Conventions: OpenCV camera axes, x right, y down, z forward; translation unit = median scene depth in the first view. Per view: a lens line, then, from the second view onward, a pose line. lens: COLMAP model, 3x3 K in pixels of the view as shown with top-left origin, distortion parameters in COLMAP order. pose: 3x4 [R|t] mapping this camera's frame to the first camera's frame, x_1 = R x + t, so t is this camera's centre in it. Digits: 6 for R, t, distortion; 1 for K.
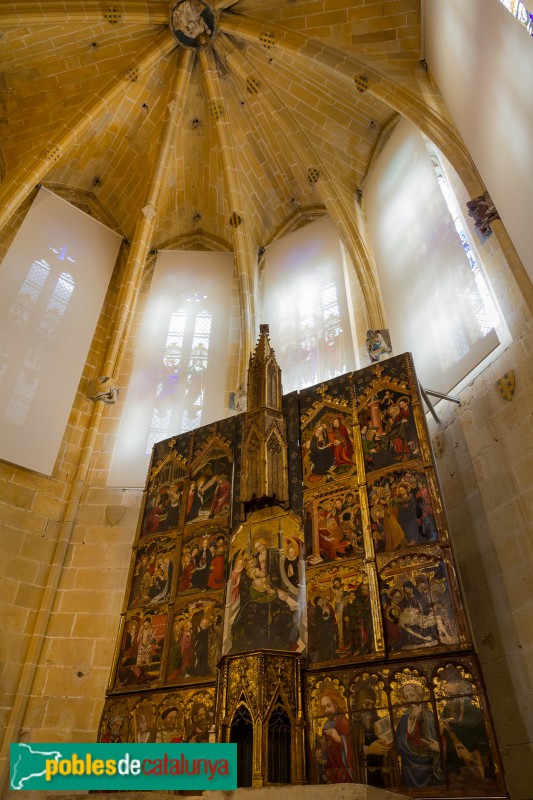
lens RADIAL K [[549.5, 0, 266.1], [0, 549.5, 413.4], [0, 0, 1]] dist [-0.009328, -0.009175]
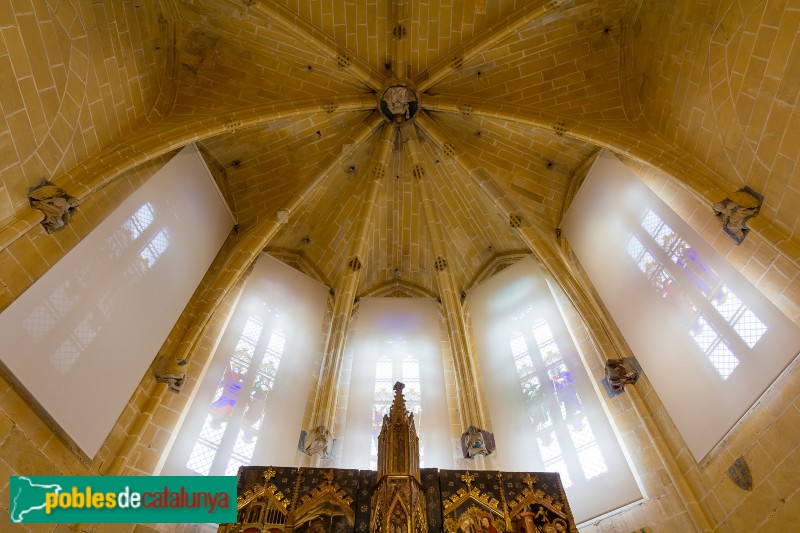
lens RADIAL K [[549.5, 0, 400.0], [0, 549.5, 266.5], [0, 0, 1]] dist [-0.009328, -0.009175]
pose [[0.844526, 0.453486, 0.284825, -0.324890], [-0.320588, 0.854171, -0.409409, 0.052227], [-0.428950, 0.254445, 0.866752, 0.089710]]
